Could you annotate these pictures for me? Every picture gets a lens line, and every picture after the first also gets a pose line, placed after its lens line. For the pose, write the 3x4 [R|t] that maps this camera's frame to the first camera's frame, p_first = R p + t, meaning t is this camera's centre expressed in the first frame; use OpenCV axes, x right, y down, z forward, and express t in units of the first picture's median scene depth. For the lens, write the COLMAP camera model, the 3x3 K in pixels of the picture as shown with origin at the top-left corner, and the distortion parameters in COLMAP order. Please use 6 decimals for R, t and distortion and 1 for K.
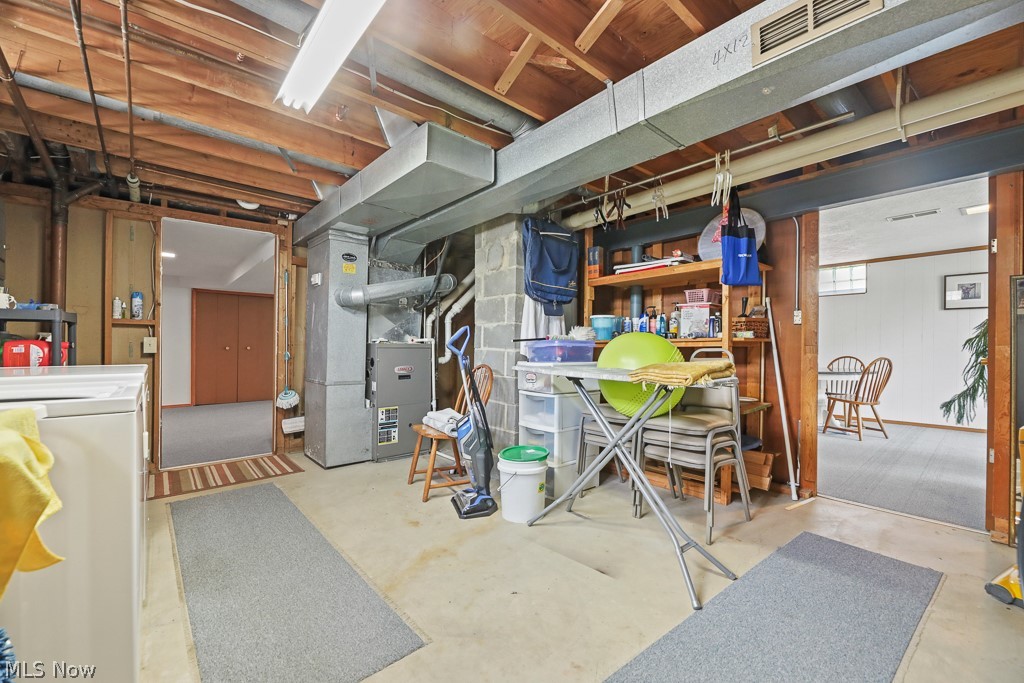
lens RADIAL K [[419.5, 0, 508.3], [0, 419.5, 346.3], [0, 0, 1]] dist [0.020743, -0.000590]
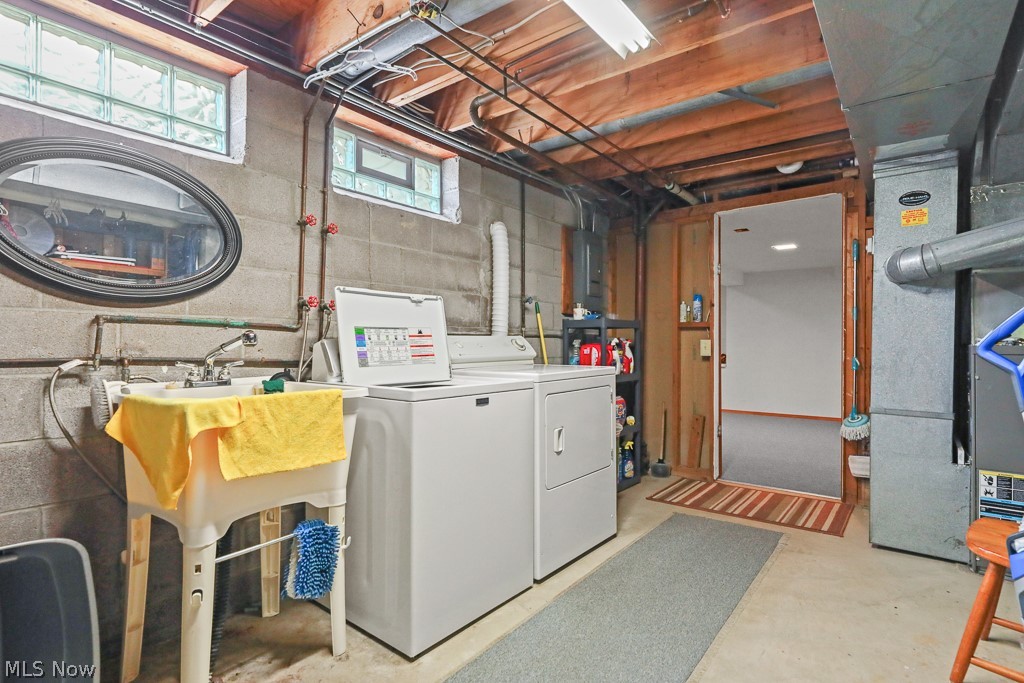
lens RADIAL K [[517.2, 0, 512.0], [0, 517.2, 341.5], [0, 0, 1]] dist [0.000643, 0.000817]
pose [[0.203103, -0.009666, -0.979110, 0.222869], [-0.004189, 0.999934, -0.010741, -0.002665], [0.979148, 0.006283, 0.203049, 0.328421]]
